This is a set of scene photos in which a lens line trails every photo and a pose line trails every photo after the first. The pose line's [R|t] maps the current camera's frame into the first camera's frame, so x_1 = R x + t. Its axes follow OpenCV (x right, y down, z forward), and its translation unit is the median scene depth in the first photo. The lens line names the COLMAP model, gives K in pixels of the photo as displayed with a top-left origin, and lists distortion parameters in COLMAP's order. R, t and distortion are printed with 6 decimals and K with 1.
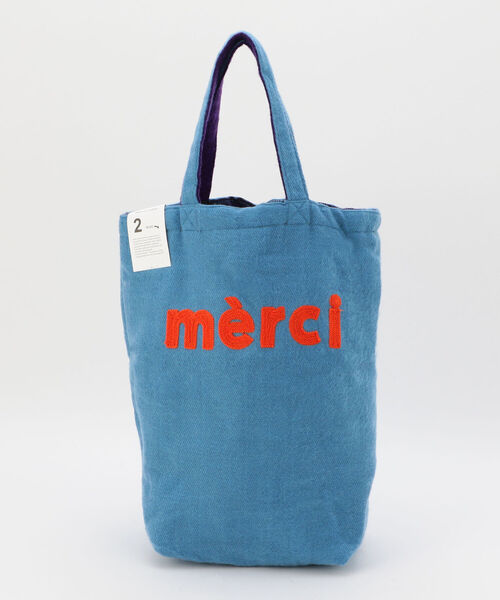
lens RADIAL K [[1148.2, 0, 250.0], [0, 1148.2, 300.5], [0, 0, 1]] dist [-0.072836, 0.000000]
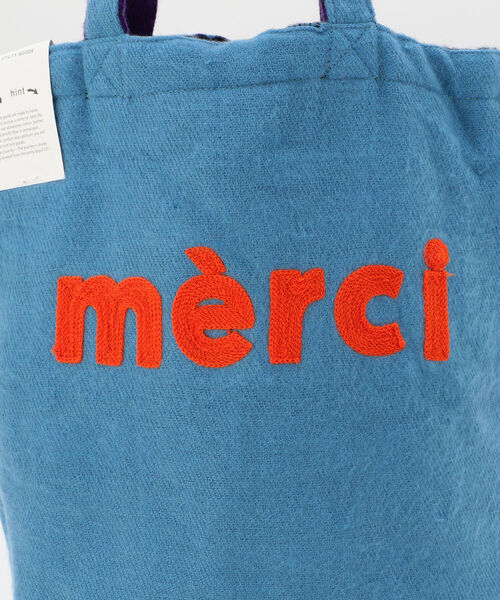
lens RADIAL K [[1148.2, 0, 251.2], [0, 1148.2, 297.9], [0, 0, 1]] dist [-0.072836, 0.000000]
pose [[0.999808, -0.010656, 0.016426, -0.004436], [0.009694, 0.998294, 0.057585, -0.008684], [-0.017012, -0.057415, 0.998205, 0.562148]]
